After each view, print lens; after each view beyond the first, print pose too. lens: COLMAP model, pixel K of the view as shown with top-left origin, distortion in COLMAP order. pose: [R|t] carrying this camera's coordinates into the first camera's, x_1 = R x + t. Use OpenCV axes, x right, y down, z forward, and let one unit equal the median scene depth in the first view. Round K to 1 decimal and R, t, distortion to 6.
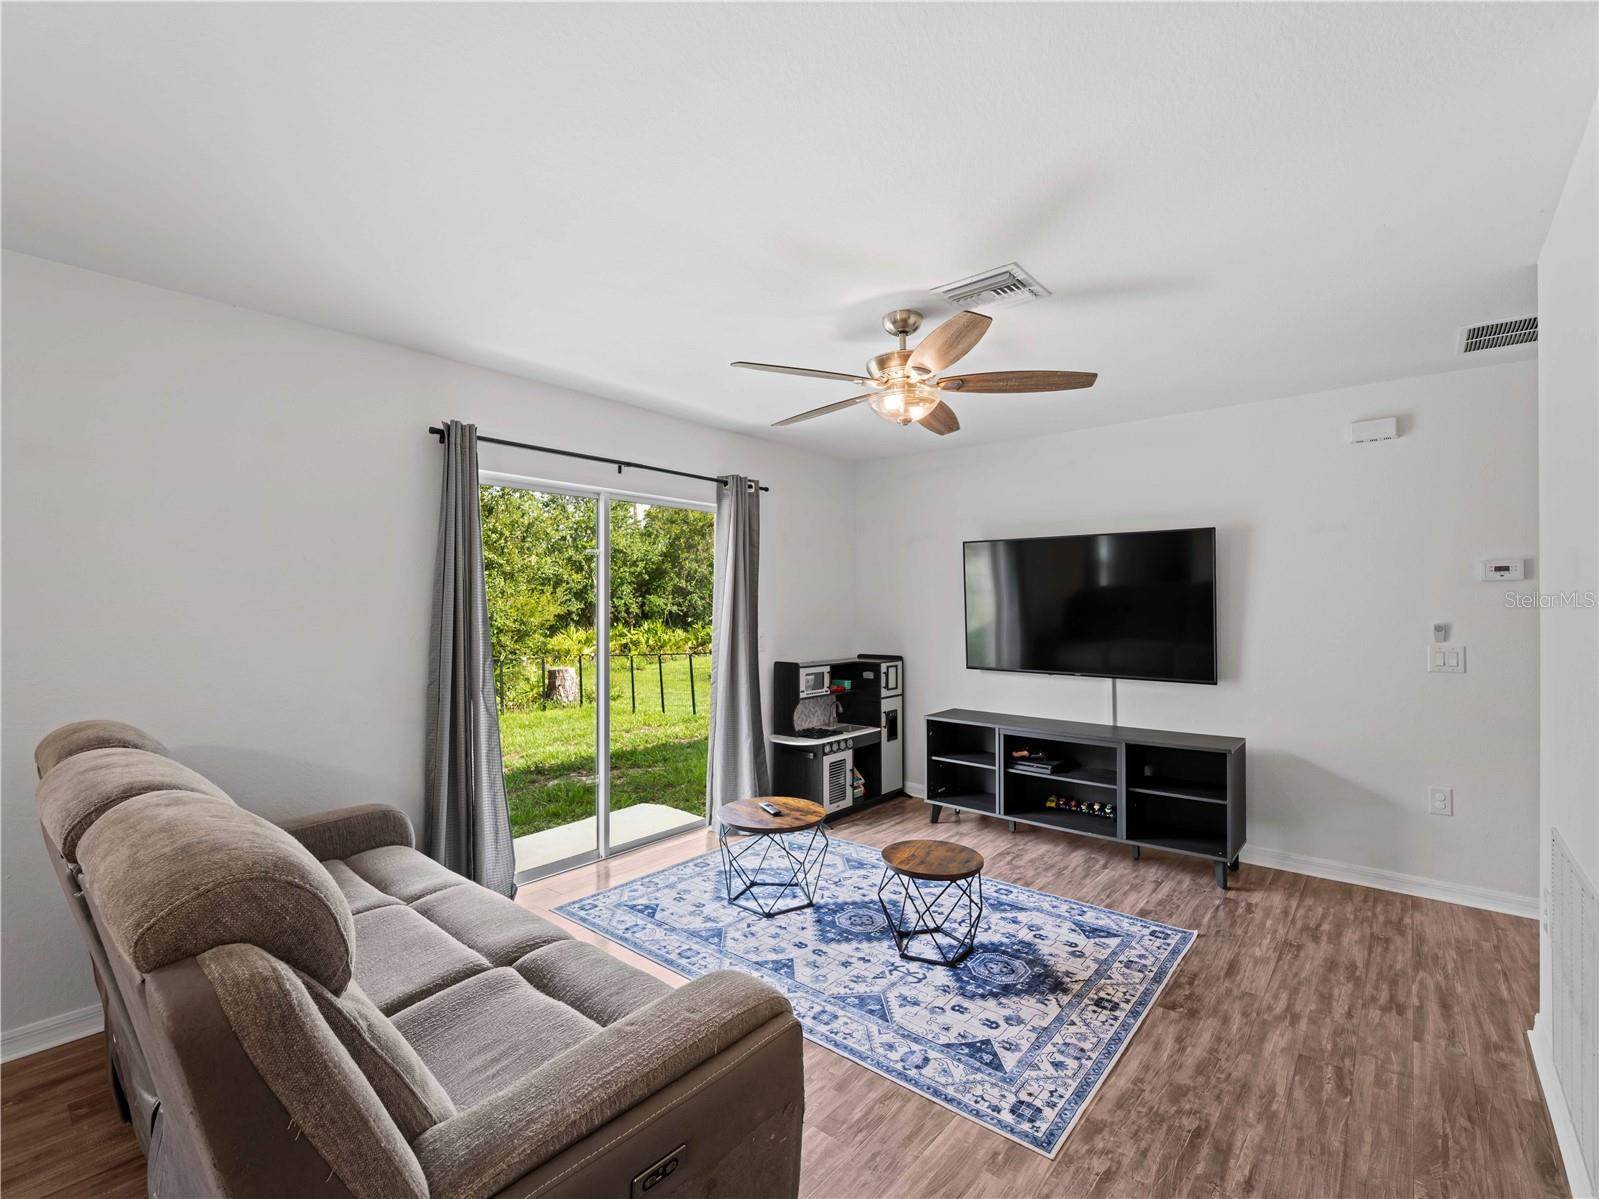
lens RADIAL K [[722.6, 0, 794.4], [0, 722.6, 600.7], [0, 0, 1]] dist [0.000268, -0.000608]
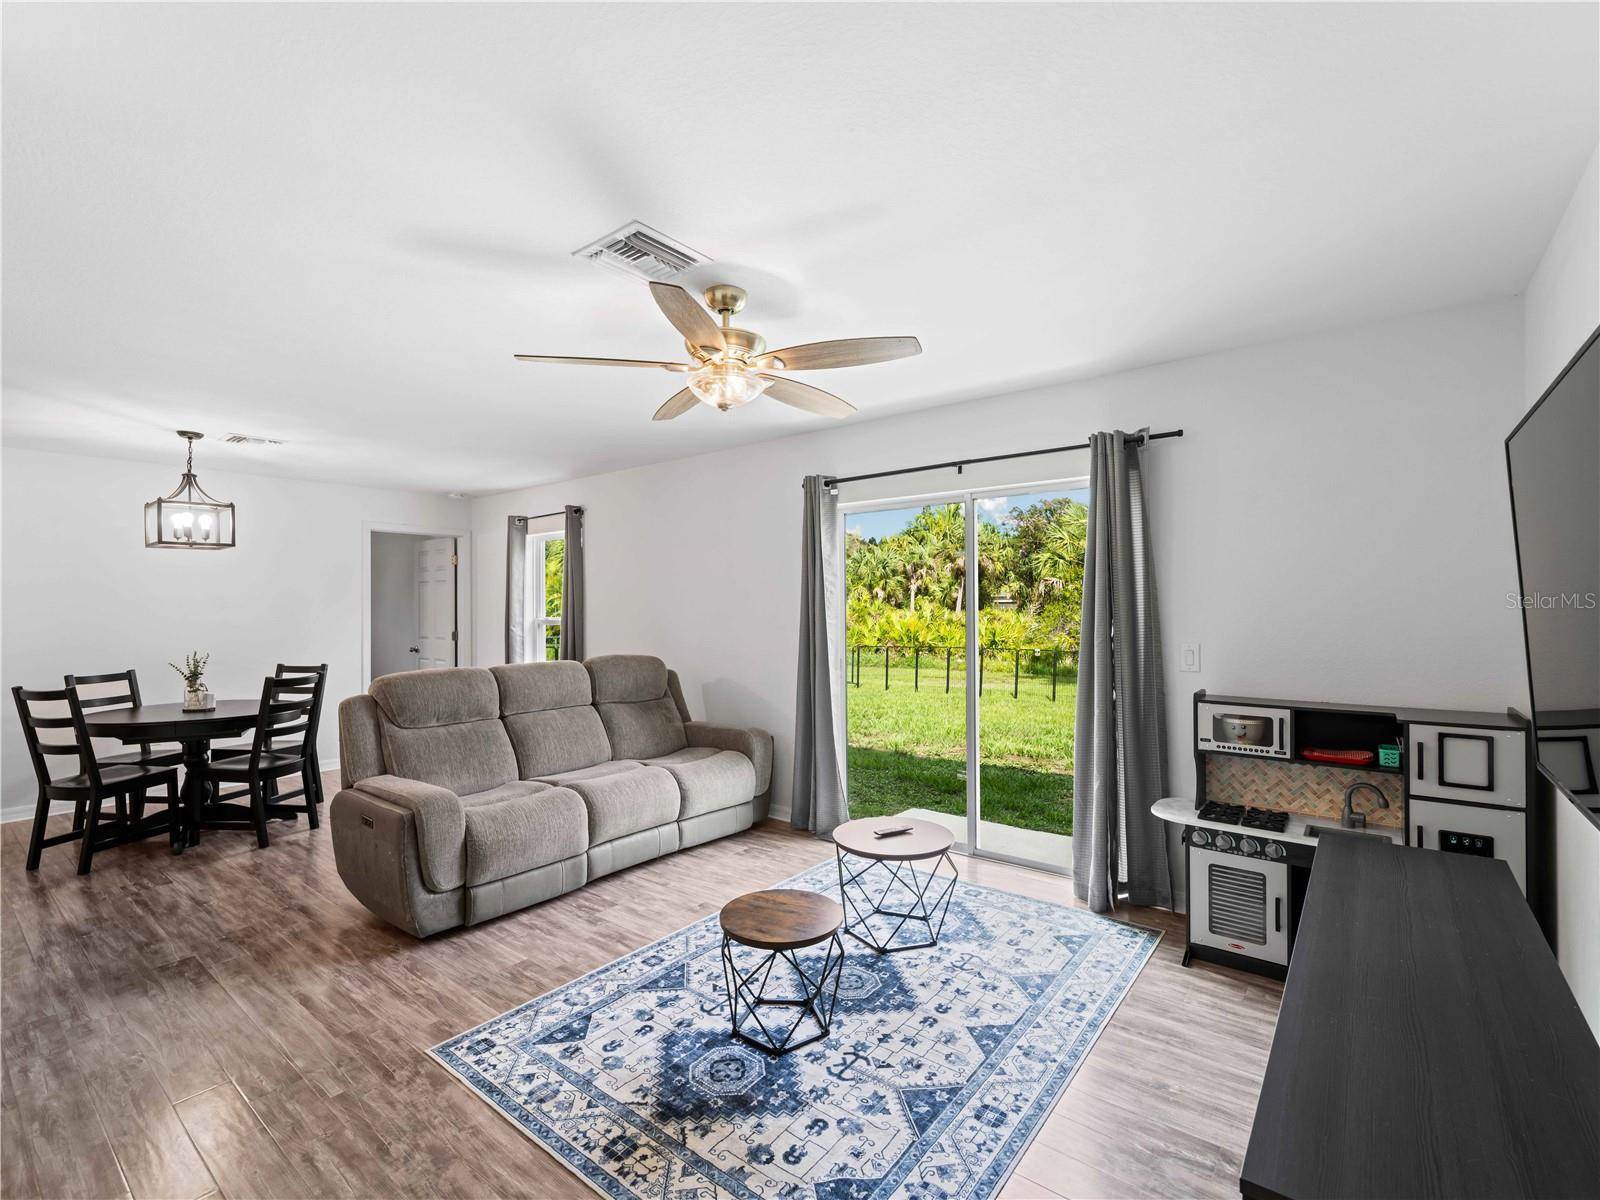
lens RADIAL K [[723.0, 0, 800.0], [0, 723.0, 599.6], [0, 0, 1]] dist [0.000268, -0.000608]
pose [[0.035736, -0.007969, -0.999330, 0.943795], [0.012825, 0.999890, -0.007515, 0.003956], [0.999279, -0.012548, 0.035834, 0.928829]]
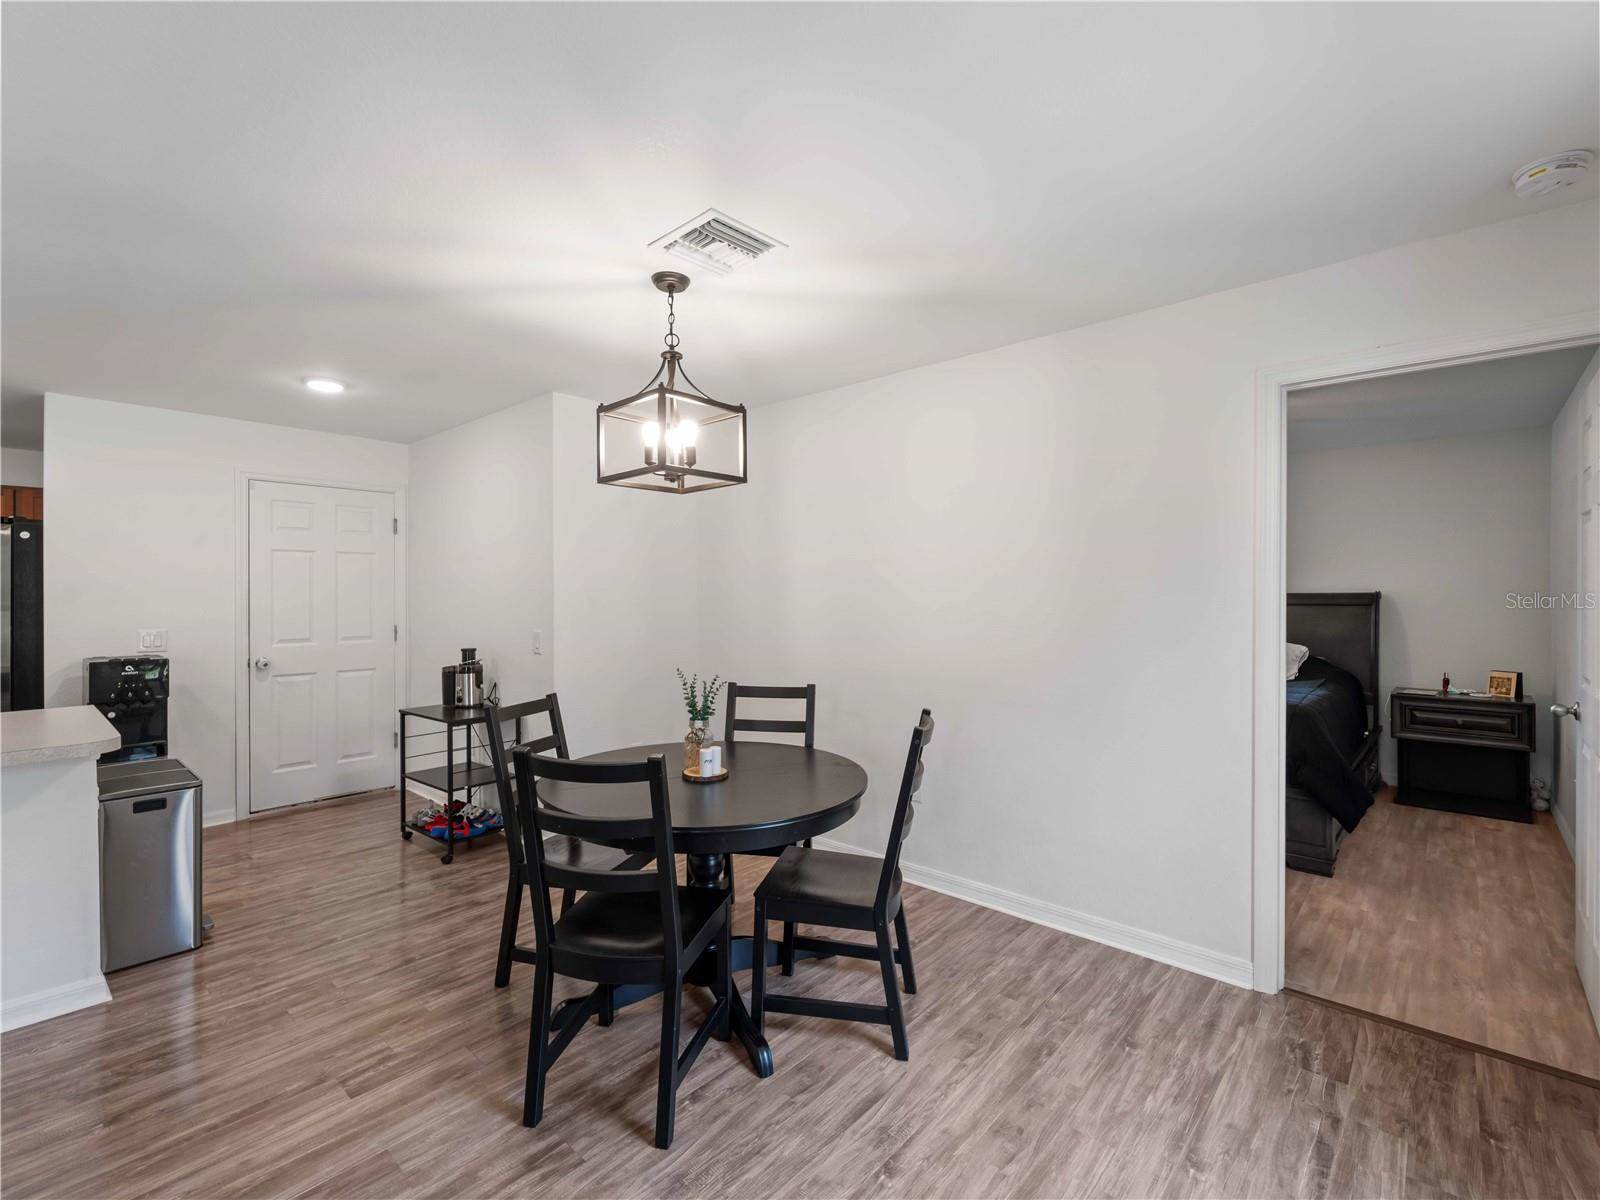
lens RADIAL K [[723.0, 0, 796.0], [0, 723.0, 607.1], [0, 0, 1]] dist [0.000268, -0.000608]
pose [[-0.999817, 0.005981, 0.018189, -0.680058], [0.006189, 0.999916, 0.011414, 0.002246], [-0.018119, 0.011524, -0.999769, 0.575300]]
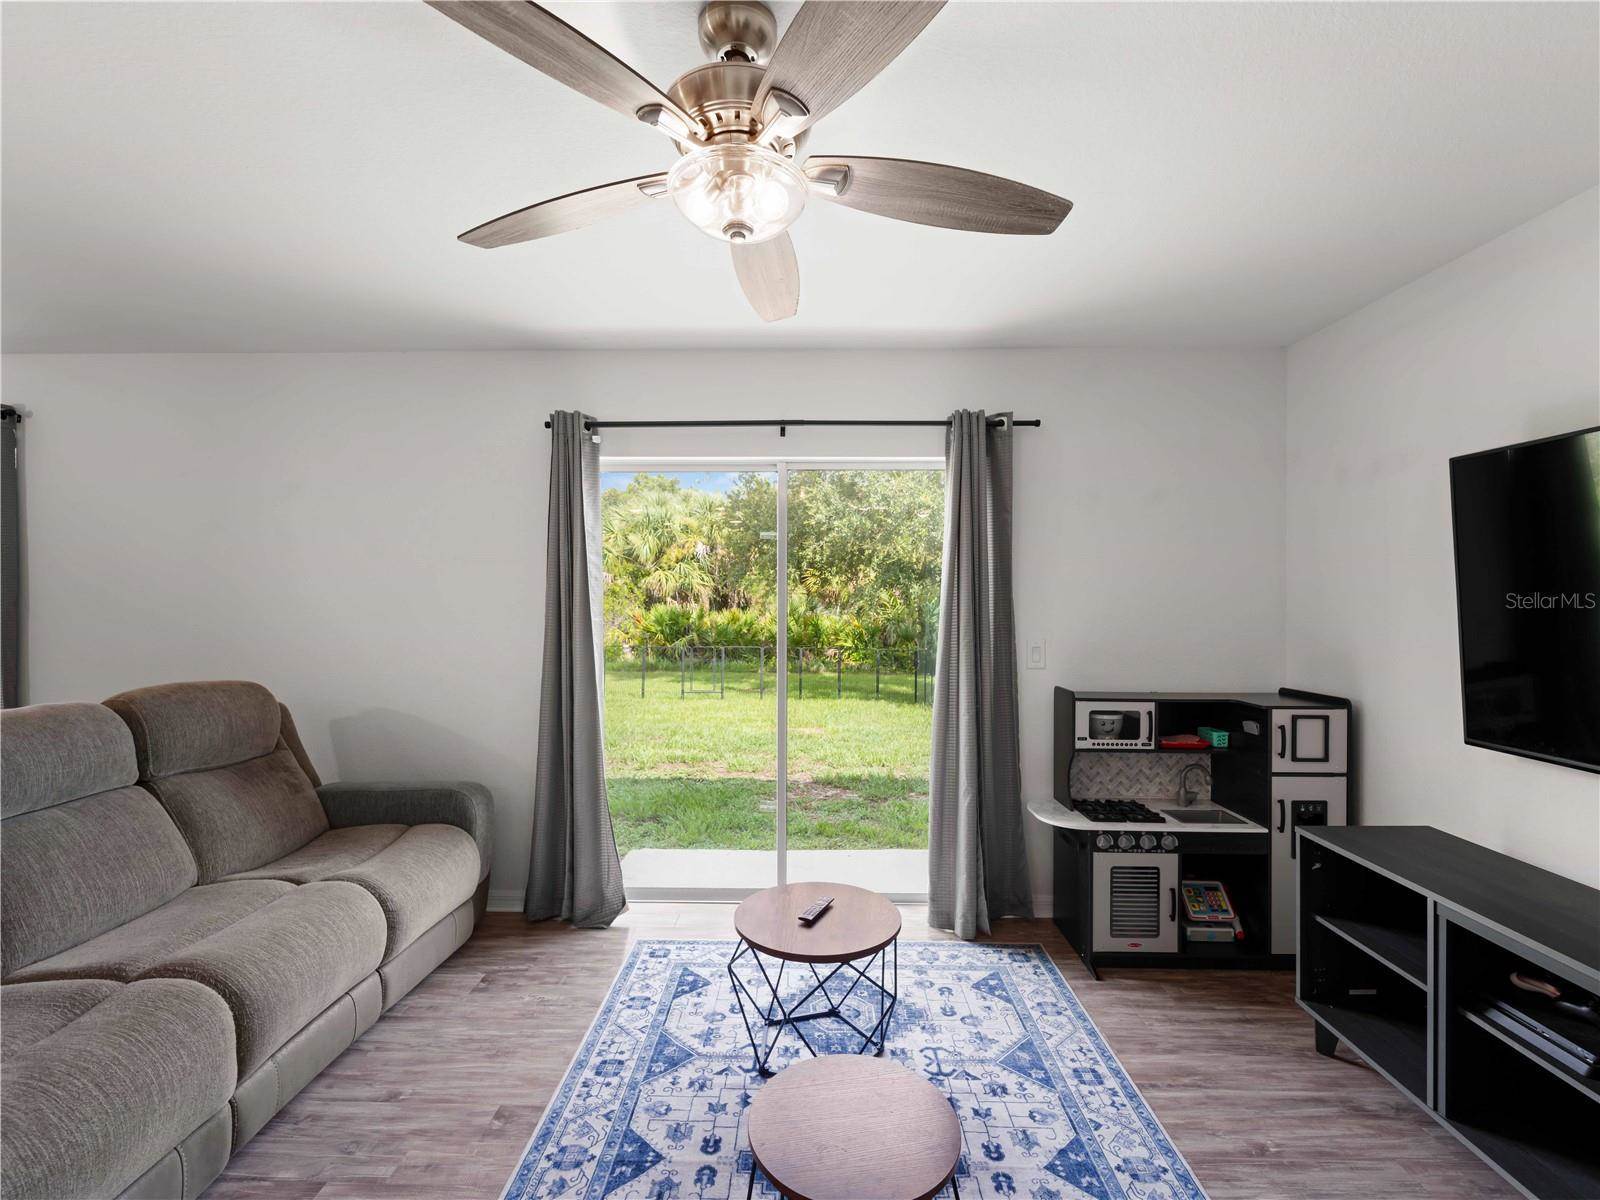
lens RADIAL K [[723.0, 0, 798.3], [0, 723.0, 600.4], [0, 0, 1]] dist [0.000268, -0.000608]
pose [[0.633884, 0.005512, -0.773408, 0.500714], [0.000419, 0.999972, 0.007470, 0.003064], [0.773428, -0.005059, 0.633864, 0.623492]]
